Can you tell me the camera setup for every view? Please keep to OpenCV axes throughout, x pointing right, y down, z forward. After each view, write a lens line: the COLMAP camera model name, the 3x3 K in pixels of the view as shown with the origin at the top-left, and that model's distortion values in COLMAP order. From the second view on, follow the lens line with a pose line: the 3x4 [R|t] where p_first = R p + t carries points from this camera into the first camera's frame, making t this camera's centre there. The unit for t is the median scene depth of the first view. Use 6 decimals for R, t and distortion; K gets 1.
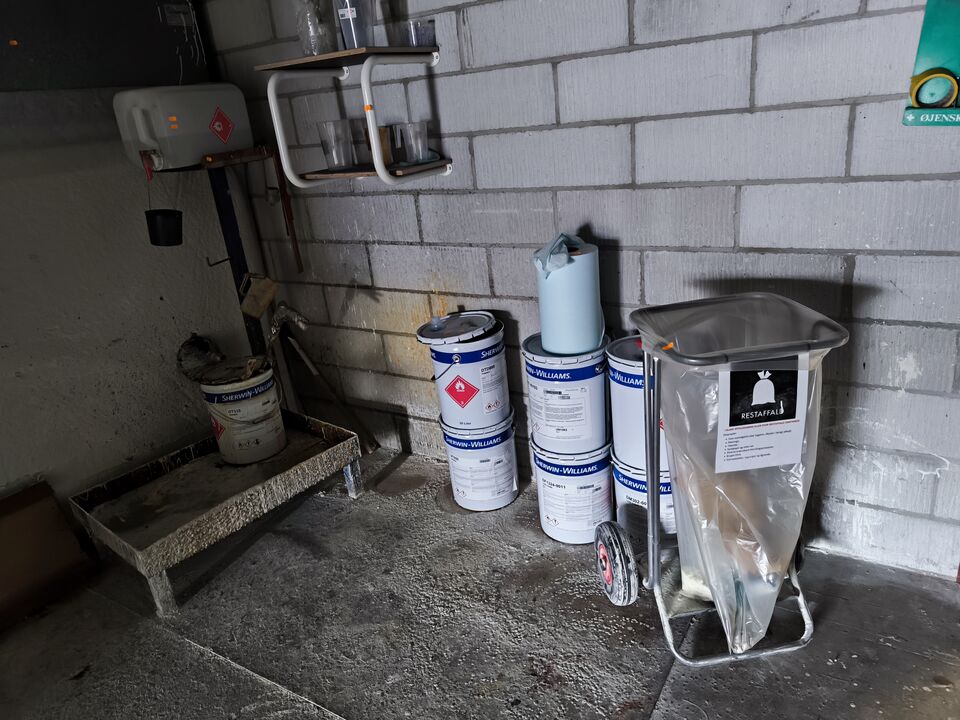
lens RADIAL K [[674.9, 0, 484.4], [0, 674.9, 362.6], [0, 0, 1]] dist [0.033261, -0.031432]
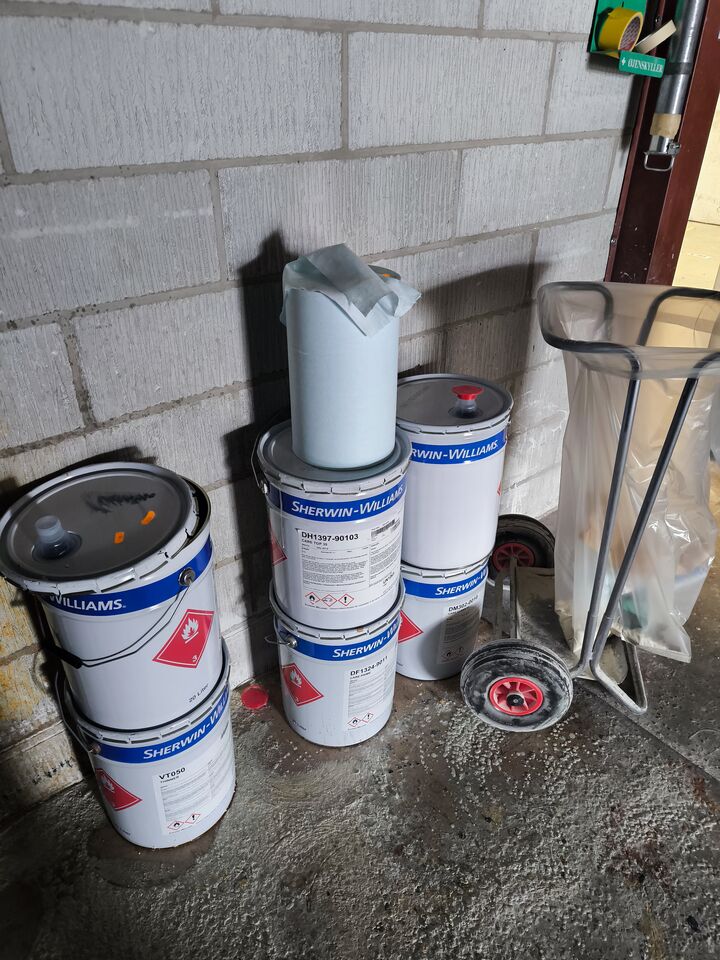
lens RADIAL K [[674.9, 0, 356.2], [0, 674.9, 480.5], [0, 0, 1]] dist [0.033261, -0.031432]
pose [[0.320539, -0.398149, 0.859496, -0.352069], [0.301345, 0.903094, 0.305962, -0.160573], [-0.898024, 0.160932, 0.409456, 0.702956]]
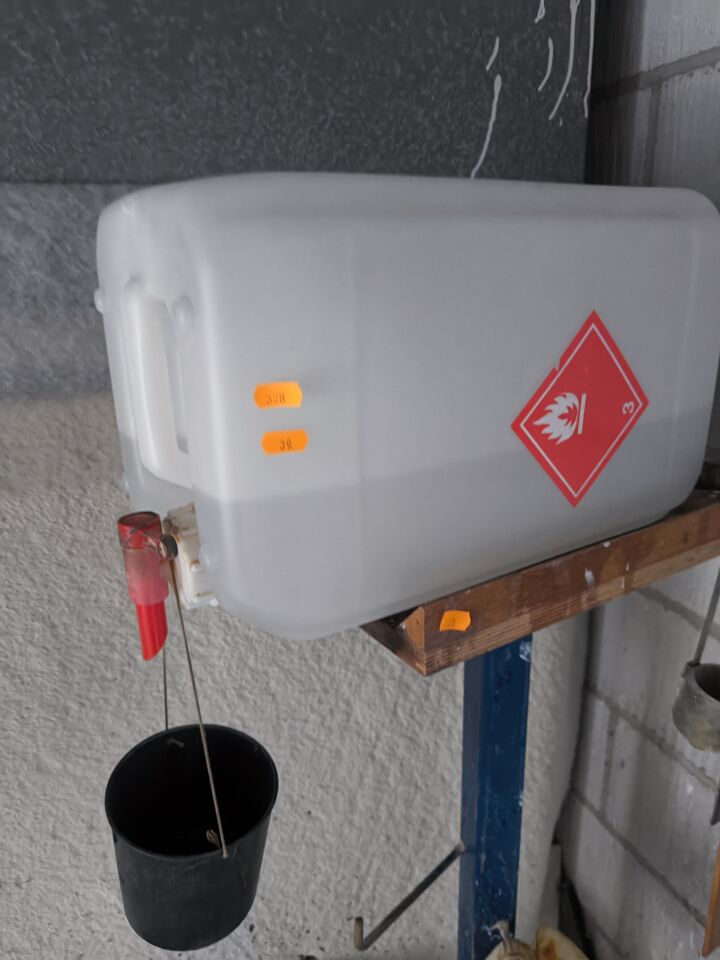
lens RADIAL K [[674.9, 0, 370.6], [0, 674.9, 493.5], [0, 0, 1]] dist [0.033261, -0.031432]
pose [[0.812615, 0.259573, -0.521803, -0.351090], [-0.263015, 0.962313, 0.069108, -0.343049], [0.520077, 0.081084, 0.850262, 0.865635]]
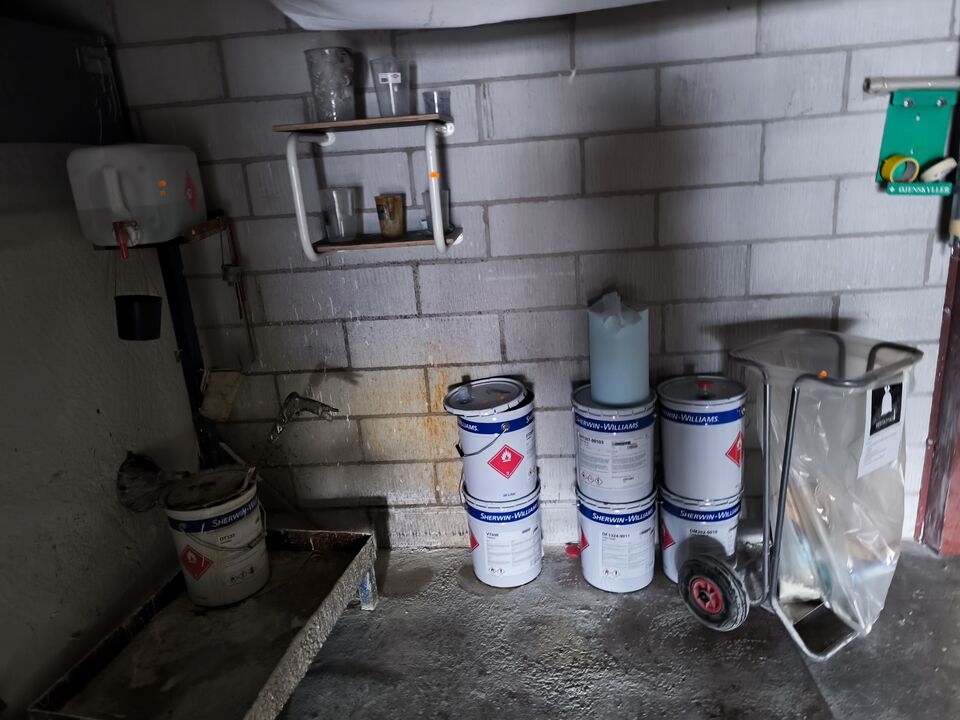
lens RADIAL K [[674.9, 0, 485.3], [0, 674.9, 367.1], [0, 0, 1]] dist [0.033261, -0.031432]
pose [[0.886402, -0.102920, 0.451330, -0.488969], [0.150011, 0.986223, -0.069723, -0.027816], [-0.437936, 0.129507, 0.889629, 0.137896]]
